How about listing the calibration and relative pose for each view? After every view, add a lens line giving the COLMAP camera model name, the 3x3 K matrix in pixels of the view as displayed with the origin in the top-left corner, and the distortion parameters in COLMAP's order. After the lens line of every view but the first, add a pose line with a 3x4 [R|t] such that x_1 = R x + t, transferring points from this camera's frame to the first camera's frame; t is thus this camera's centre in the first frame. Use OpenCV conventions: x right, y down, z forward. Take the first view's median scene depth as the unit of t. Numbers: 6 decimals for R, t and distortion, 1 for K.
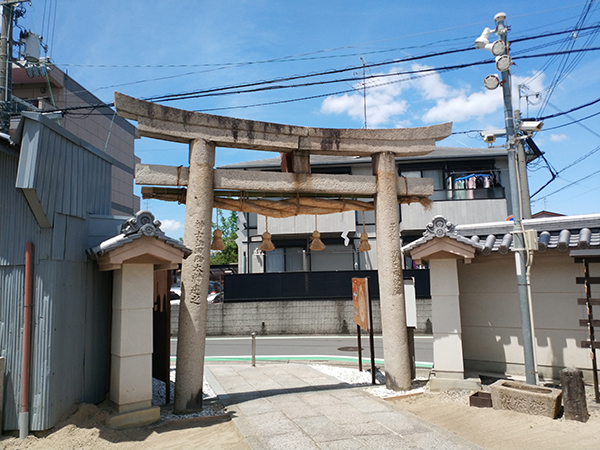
lens RADIAL K [[461.3, 0, 300.0], [0, 461.3, 225.0], [0, 0, 1]] dist [0.049331, -0.008037]
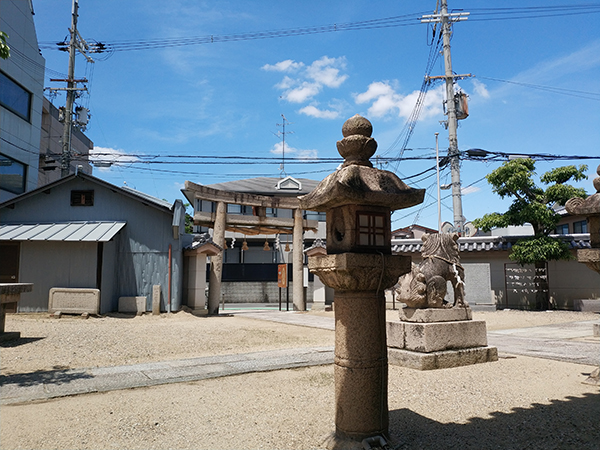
lens RADIAL K [[461.3, 0, 300.0], [0, 461.3, 225.0], [0, 0, 1]] dist [0.049331, -0.008037]
pose [[0.978386, 0.046538, 0.201485, -0.272474], [-0.047251, 0.998882, -0.001269, -0.076508], [-0.201318, -0.008279, 0.979491, -1.278524]]
